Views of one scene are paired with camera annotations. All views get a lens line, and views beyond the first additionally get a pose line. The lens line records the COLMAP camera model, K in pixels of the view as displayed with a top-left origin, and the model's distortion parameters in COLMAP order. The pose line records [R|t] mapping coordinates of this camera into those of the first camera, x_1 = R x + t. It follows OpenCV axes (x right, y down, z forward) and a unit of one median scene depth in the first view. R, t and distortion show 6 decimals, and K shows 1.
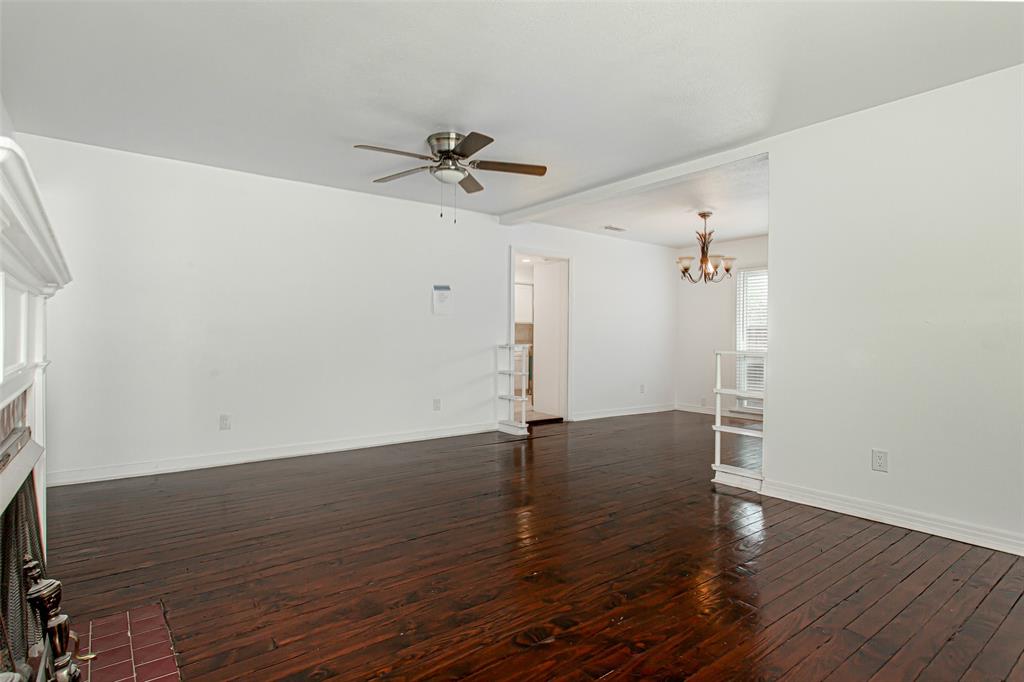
lens RADIAL K [[518.5, 0, 517.1], [0, 518.5, 340.9], [0, 0, 1]] dist [-0.009673, 0.000566]
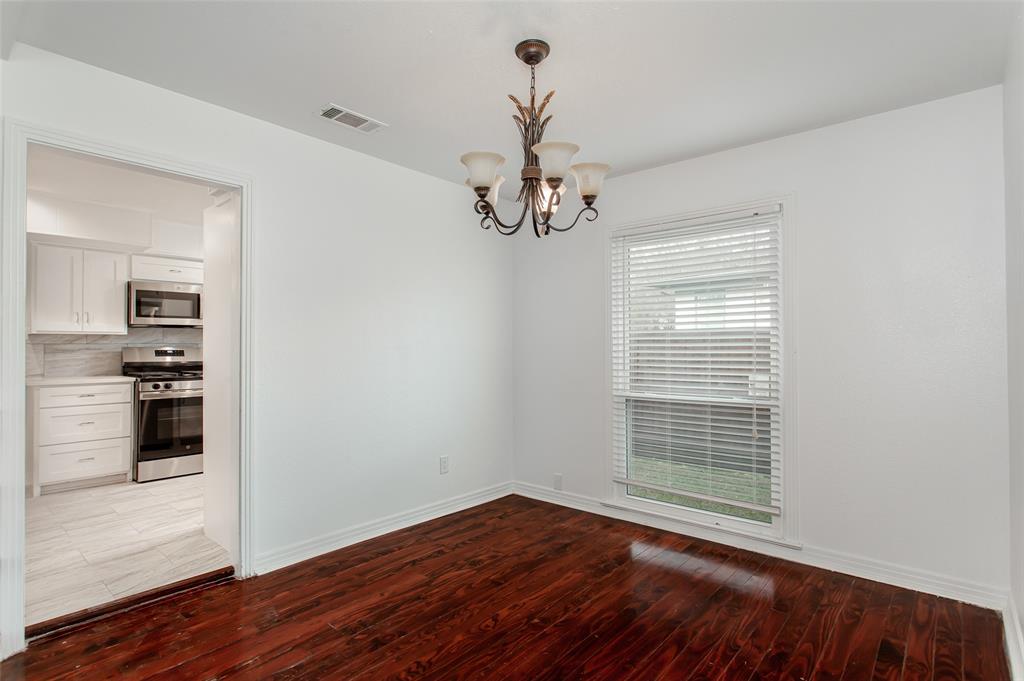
lens RADIAL K [[513.7, 0, 507.0], [0, 513.7, 339.3], [0, 0, 1]] dist [-0.017601, 0.008233]
pose [[0.981499, -0.007852, 0.191307, 0.273666], [0.011528, 0.999769, -0.018113, -0.029367], [-0.191120, 0.019984, 0.981363, 0.644389]]
